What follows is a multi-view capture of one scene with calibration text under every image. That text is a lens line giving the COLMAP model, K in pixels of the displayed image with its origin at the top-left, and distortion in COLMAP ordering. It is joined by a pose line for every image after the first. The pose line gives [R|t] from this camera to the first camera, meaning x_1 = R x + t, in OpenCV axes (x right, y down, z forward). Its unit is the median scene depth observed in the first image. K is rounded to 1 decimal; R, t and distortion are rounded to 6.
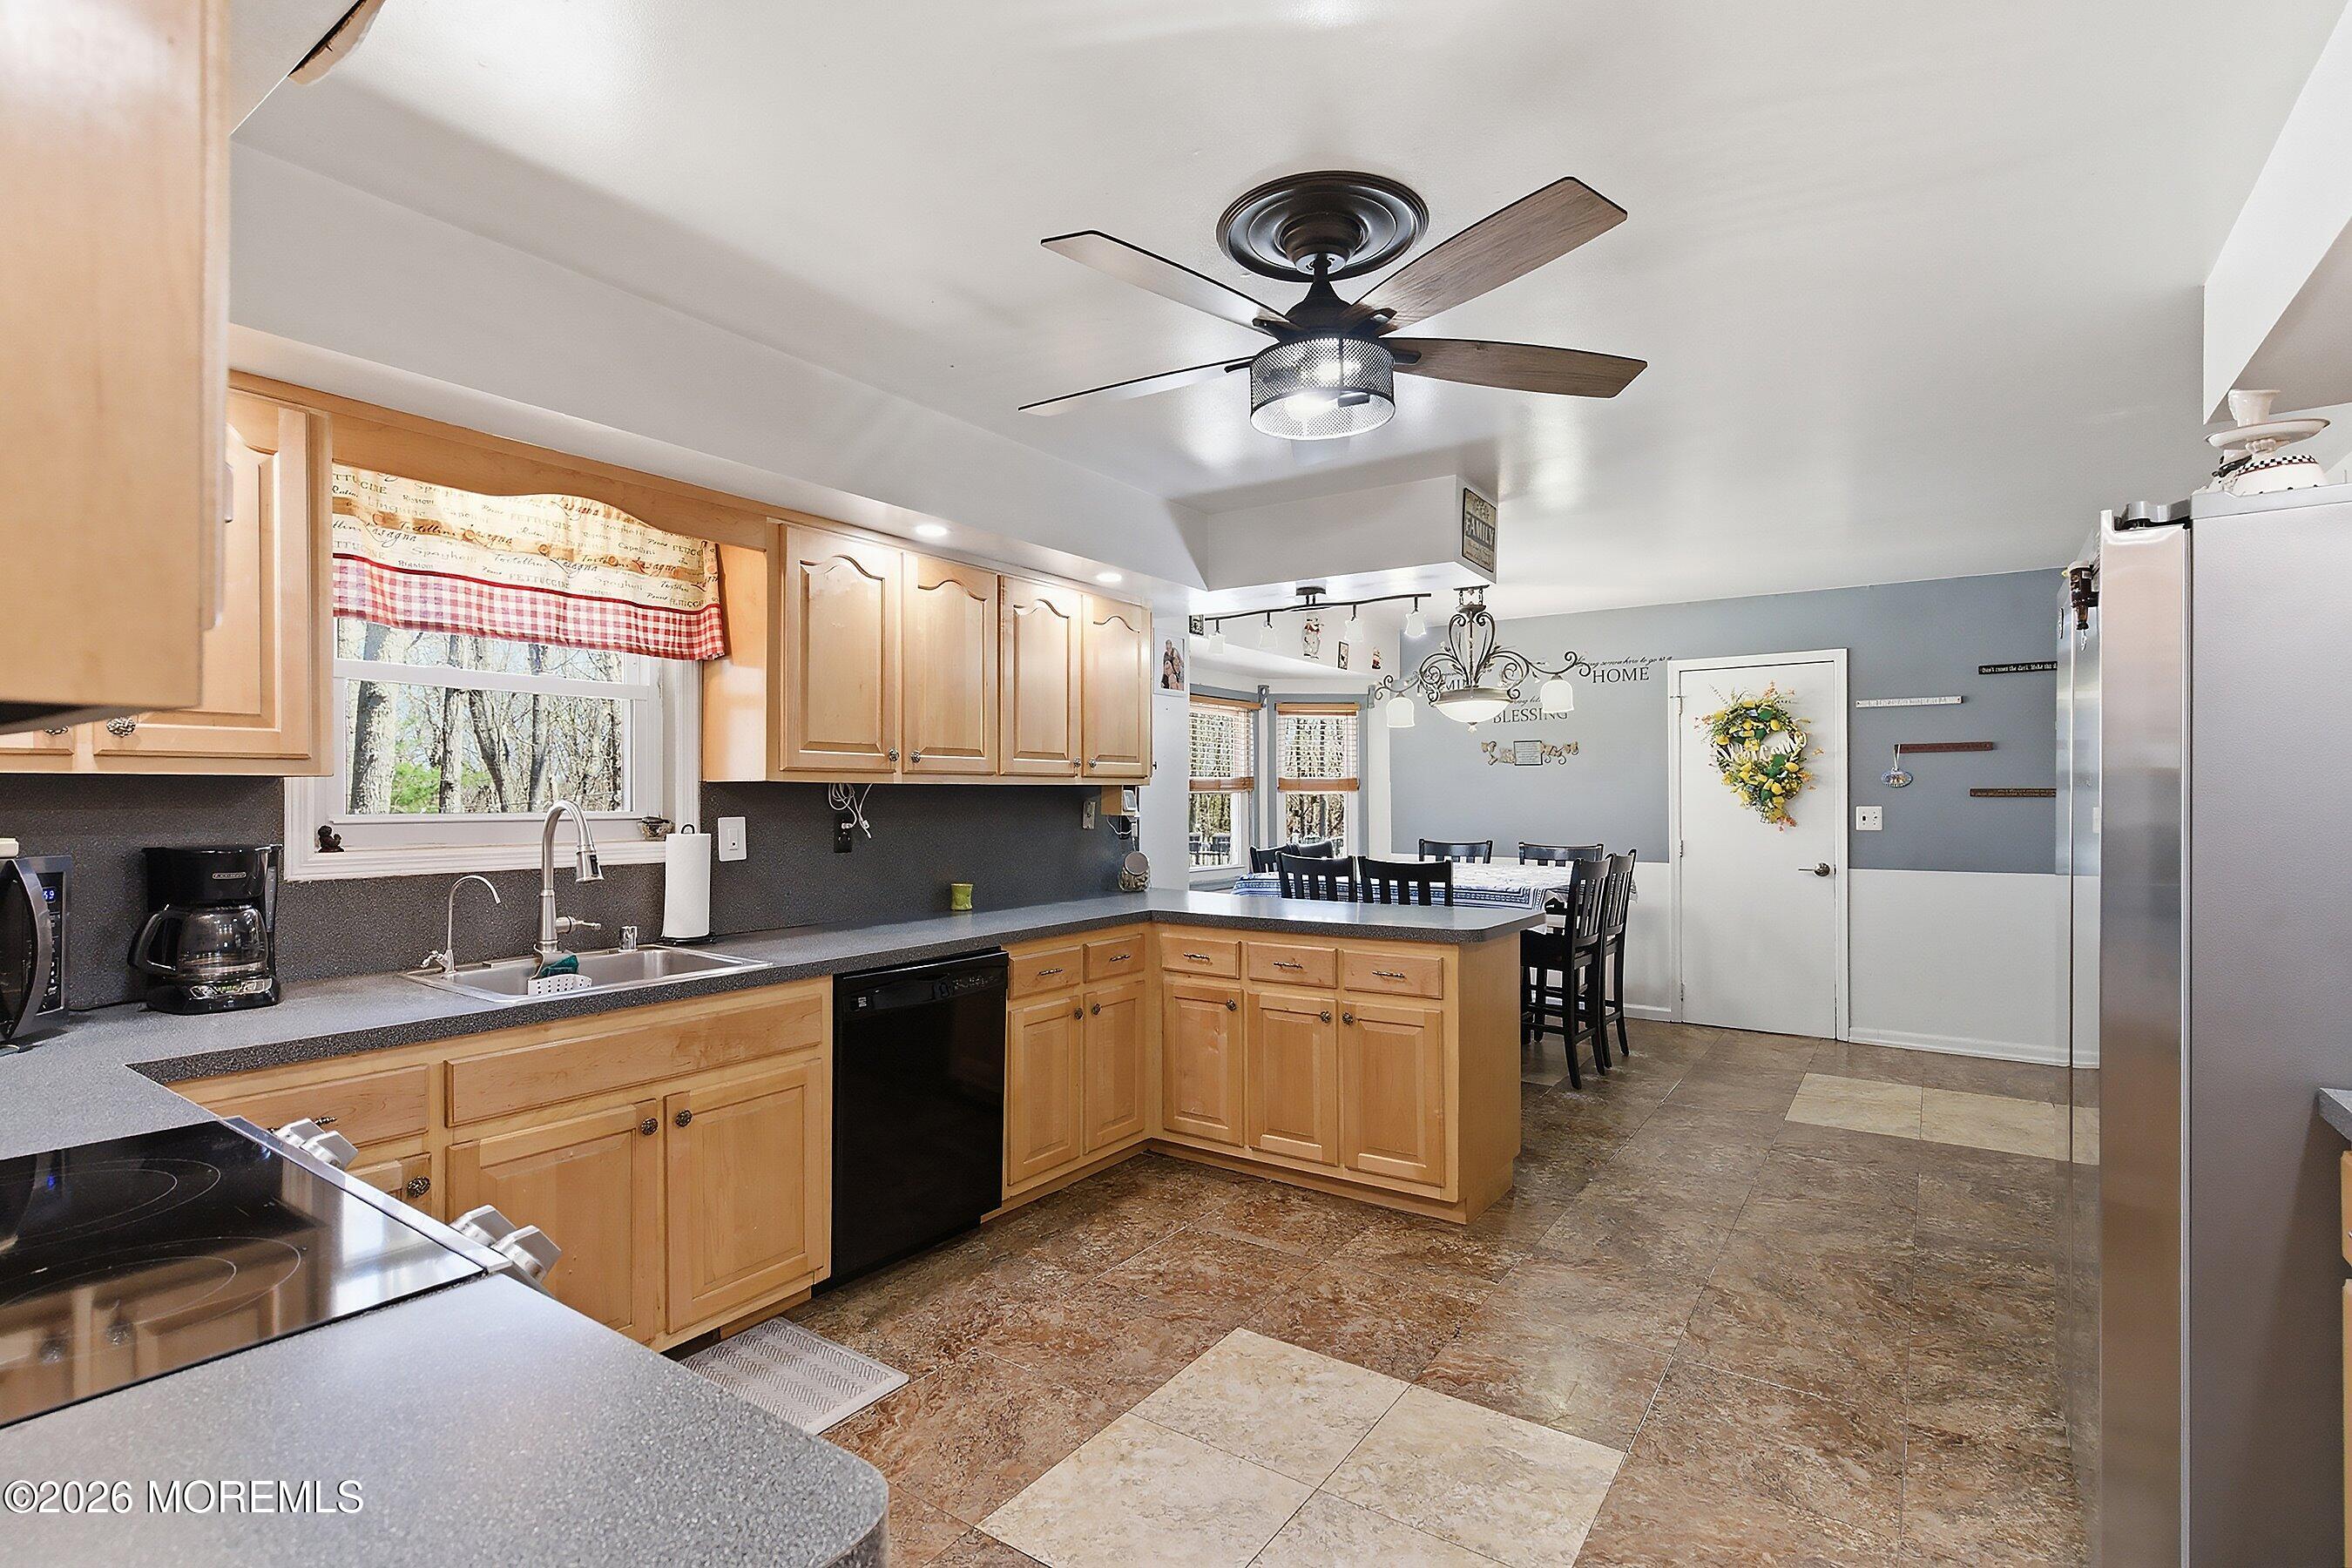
lens RADIAL K [[1105.6, 0, 1167.4], [0, 1105.6, 803.1], [0, 0, 1]] dist [0.004360, -0.002182]
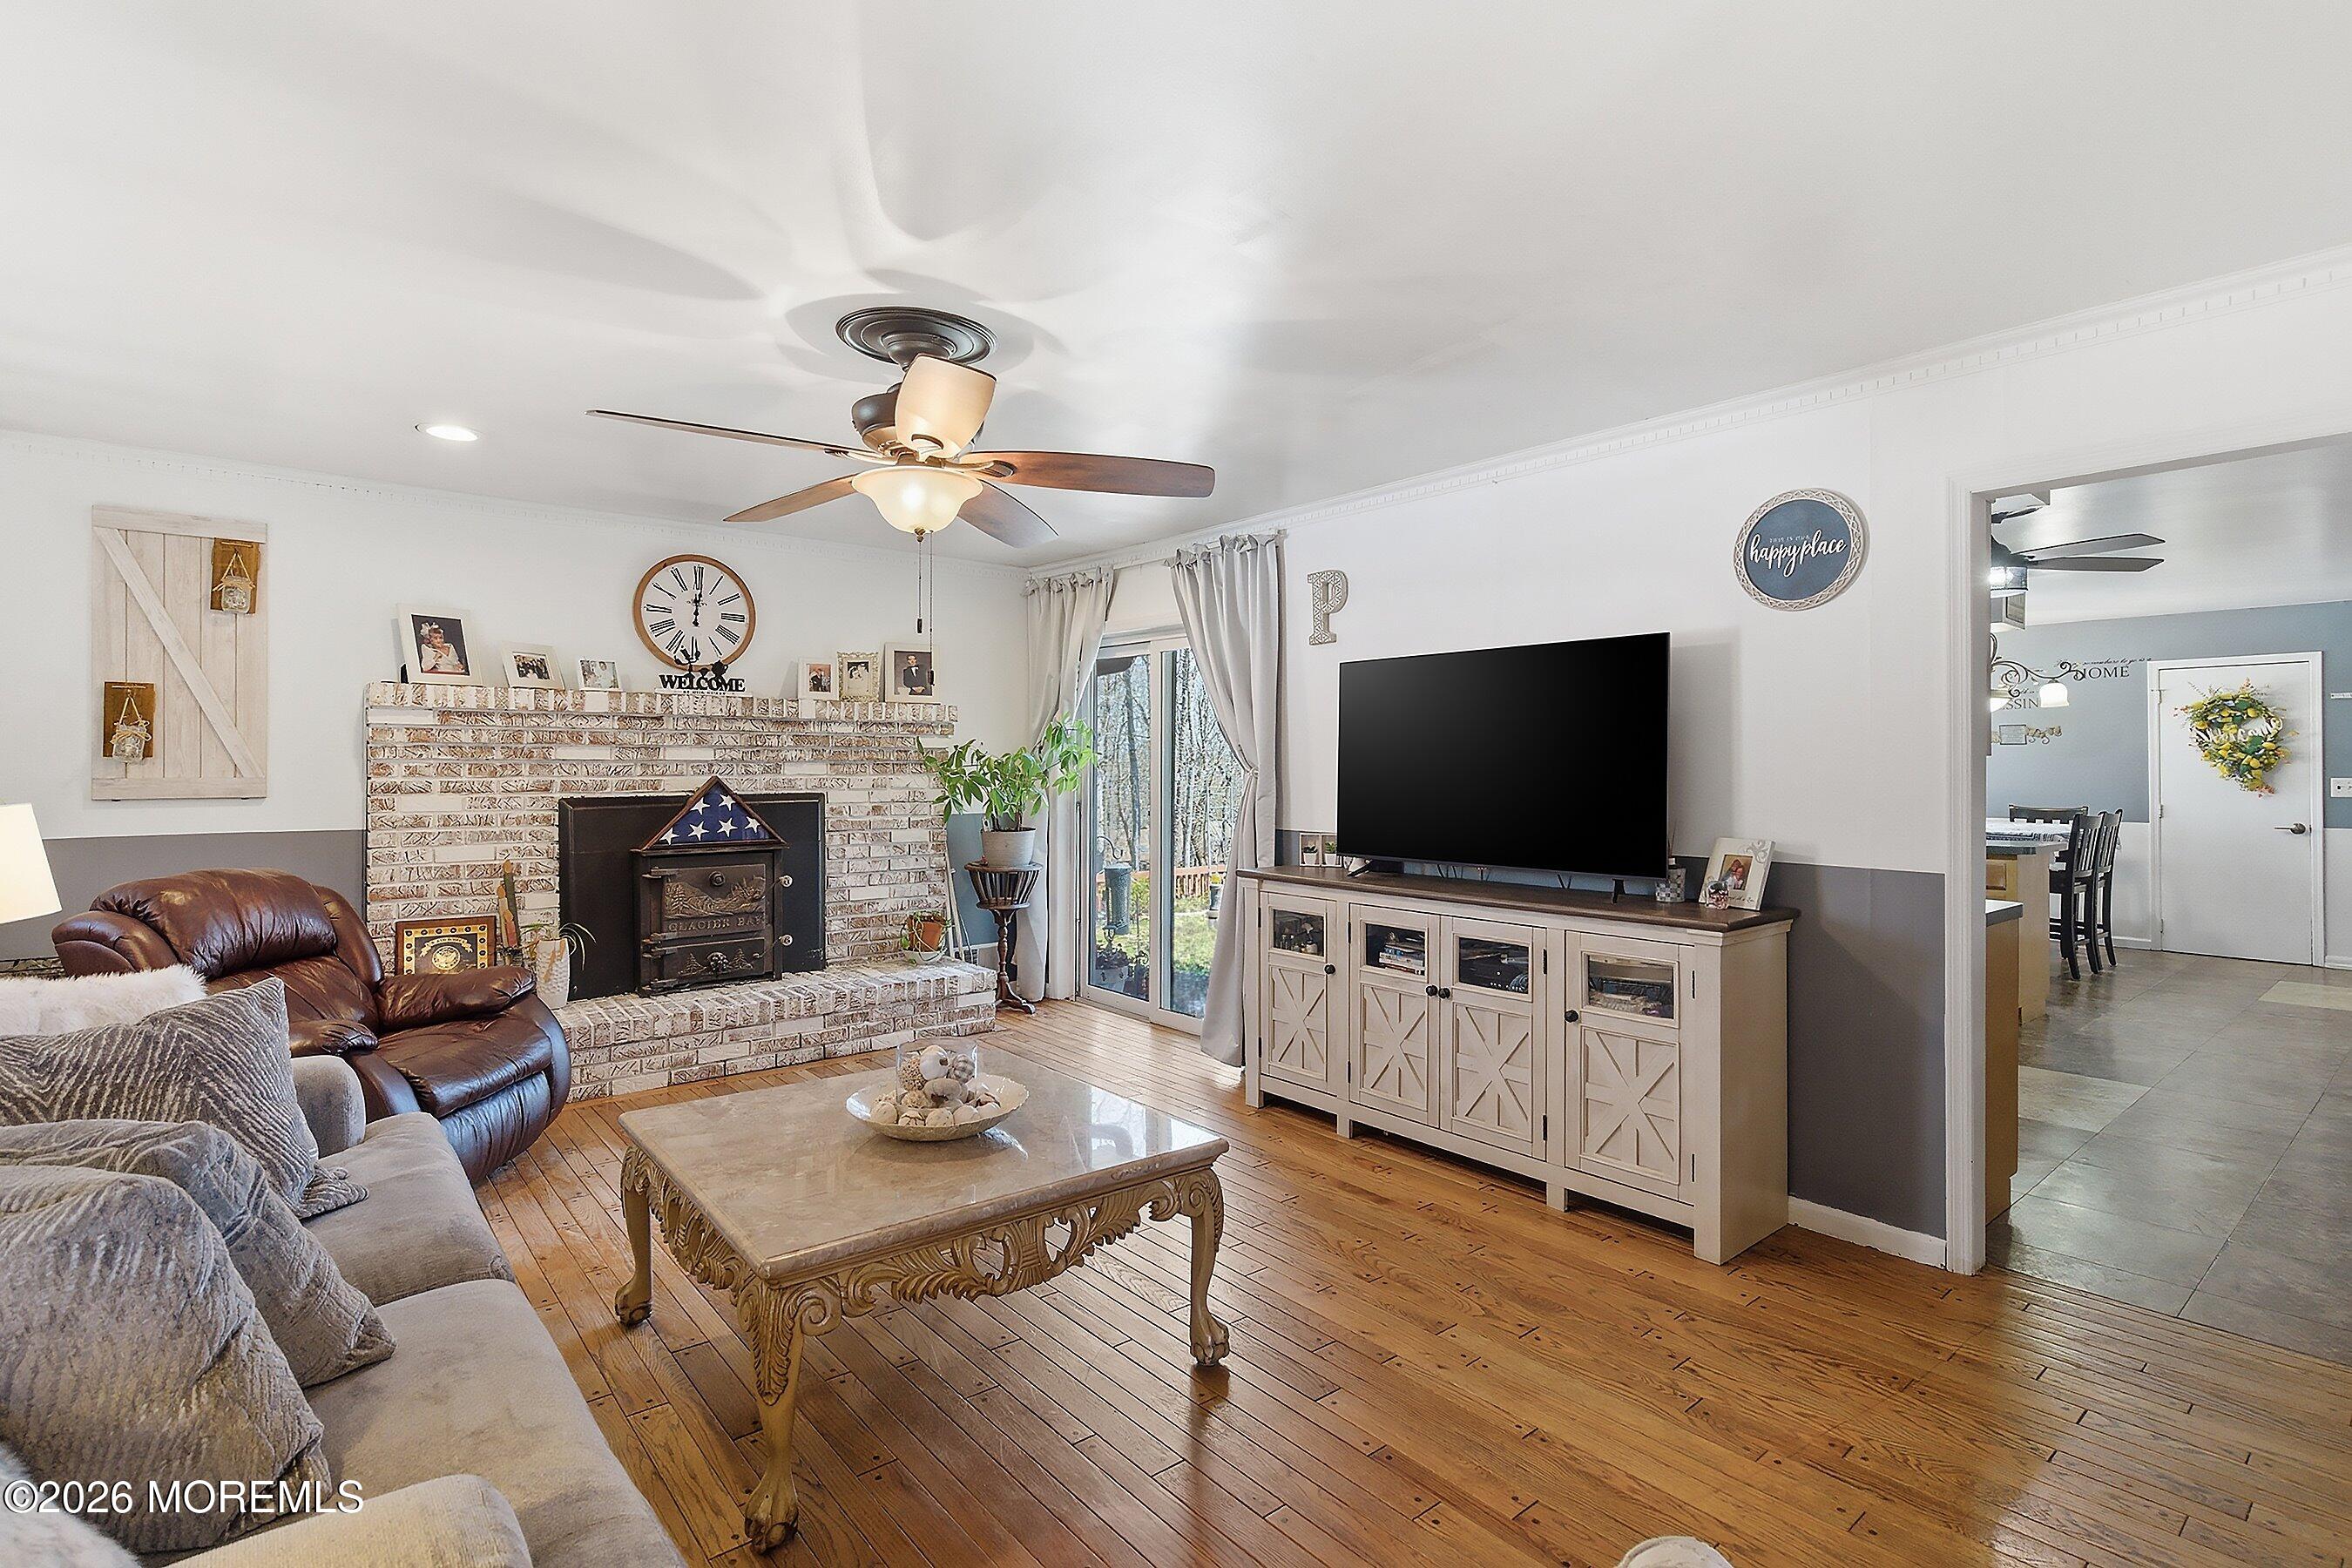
lens RADIAL K [[1105.6, 0, 1183.4], [0, 1105.6, 769.2], [0, 0, 1]] dist [0.004360, -0.002182]
pose [[0.962516, 0.000049, -0.271227, -0.287685], [-0.001590, 0.999984, -0.005461, 0.002235], [0.271222, 0.005688, 0.962500, -0.558849]]
